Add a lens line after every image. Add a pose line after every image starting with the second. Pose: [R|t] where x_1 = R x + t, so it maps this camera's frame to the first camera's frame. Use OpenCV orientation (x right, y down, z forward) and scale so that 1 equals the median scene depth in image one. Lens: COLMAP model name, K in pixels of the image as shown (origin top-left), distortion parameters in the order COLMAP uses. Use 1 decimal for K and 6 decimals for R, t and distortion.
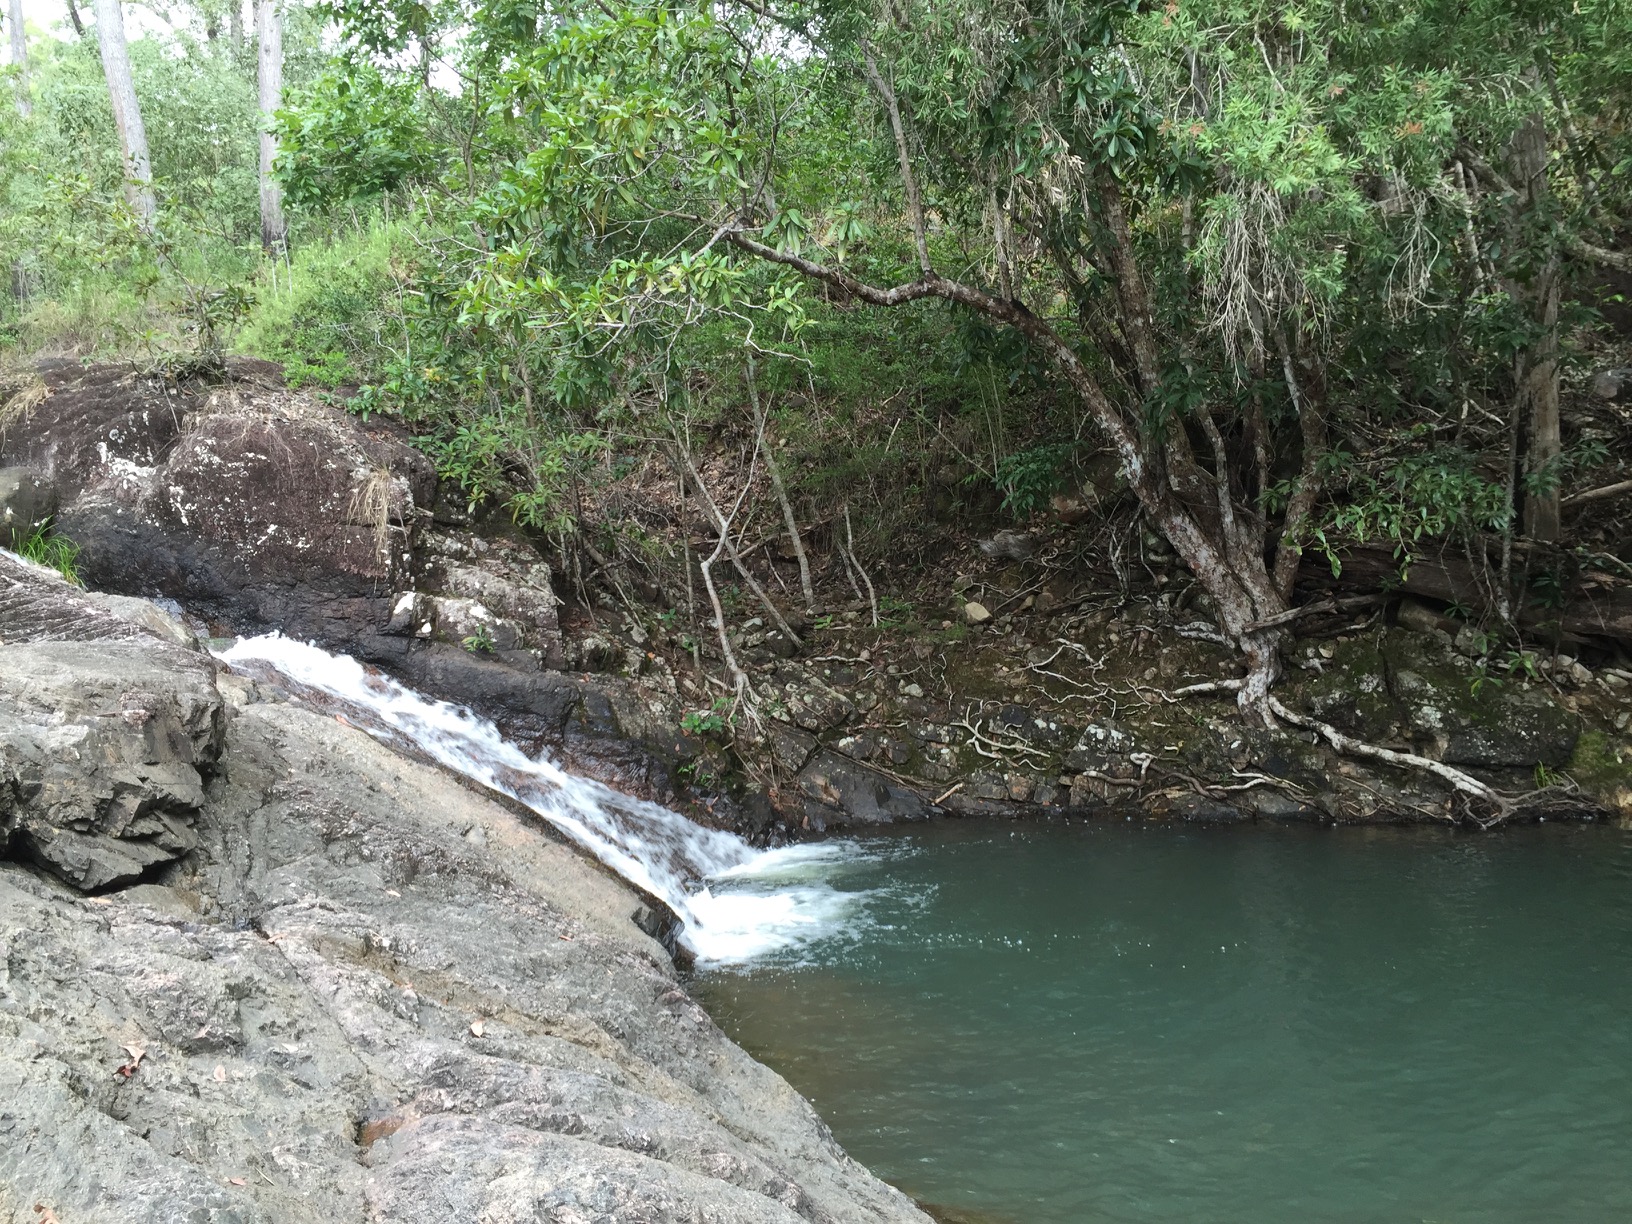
lens RADIAL K [[1379.5, 0, 815.6], [0, 1379.5, 612.8], [0, 0, 1]] dist [-0.000944, -0.001298]
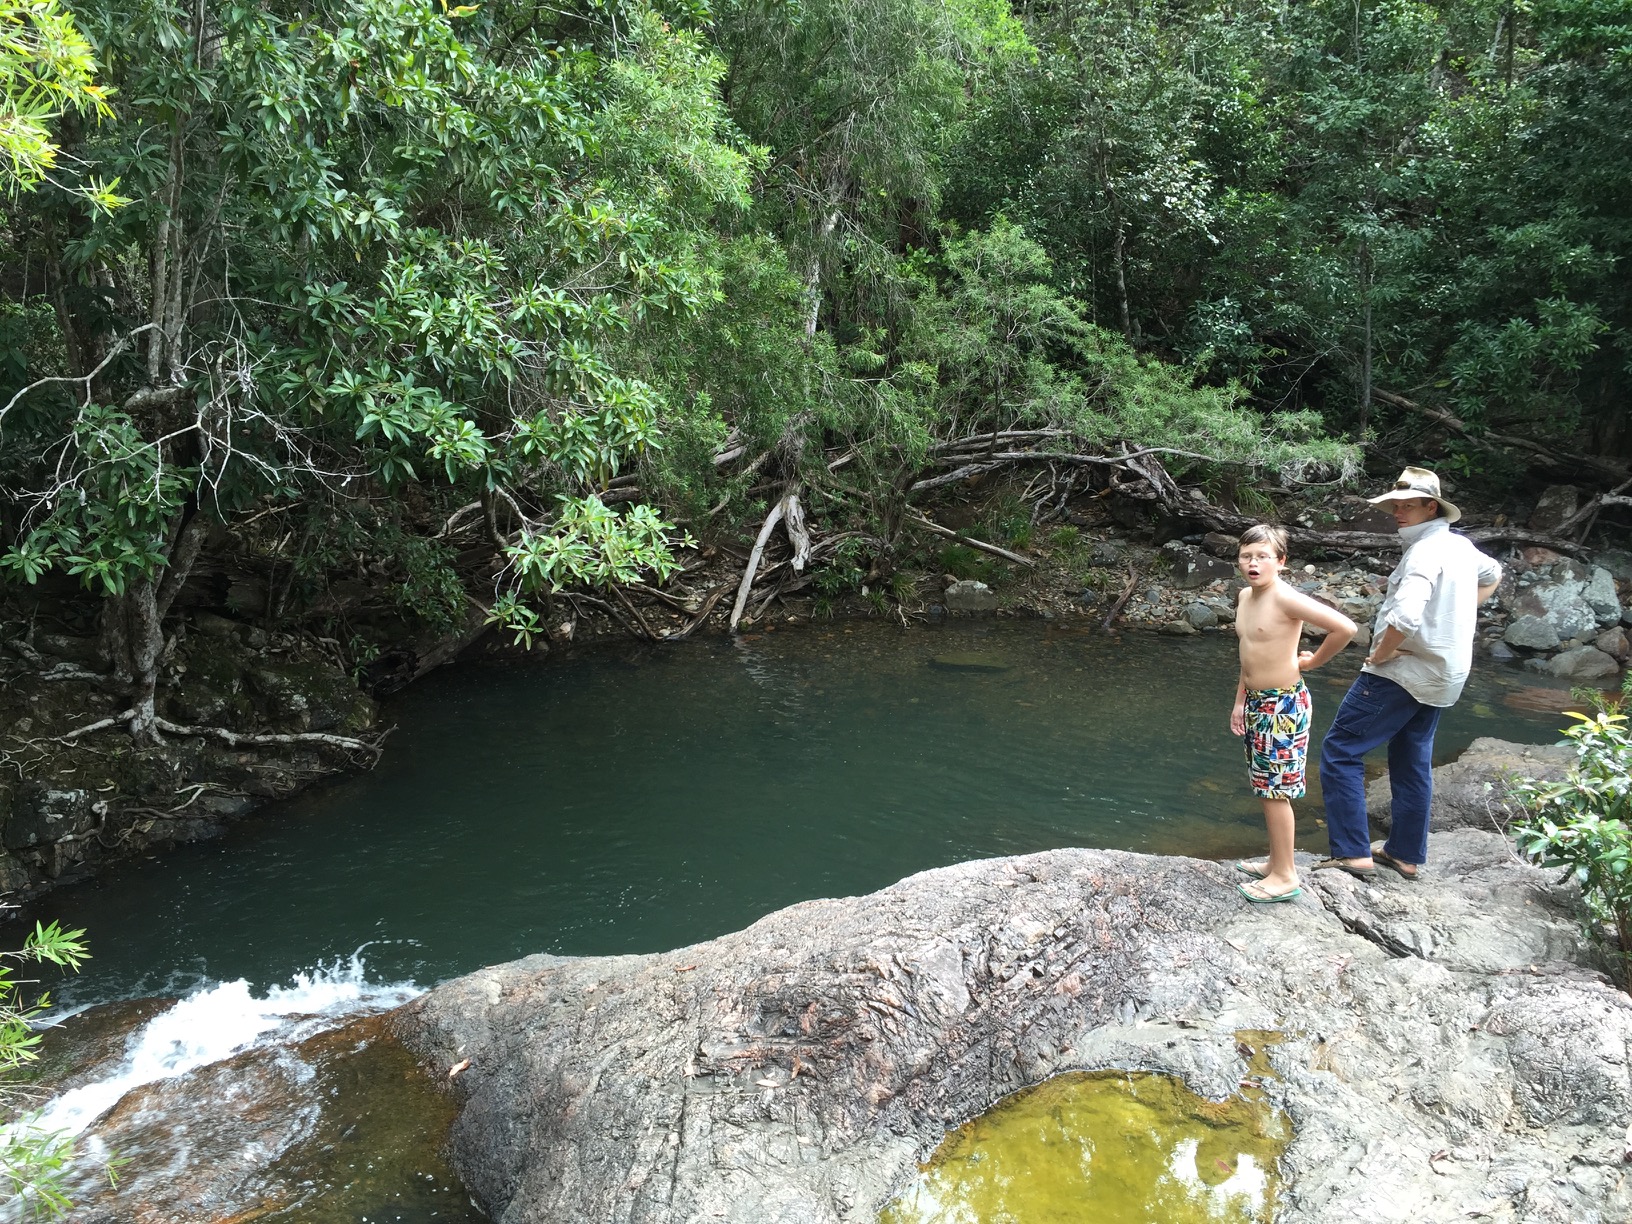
lens RADIAL K [[1379.5, 0, 815.7], [0, 1379.5, 611.5], [0, 0, 1]] dist [-0.000944, -0.001298]
pose [[-0.101604, -0.172045, 0.979835, -0.810508], [-0.001375, 0.984956, 0.172802, -0.218902], [-0.994824, 0.016210, -0.100312, 0.583520]]
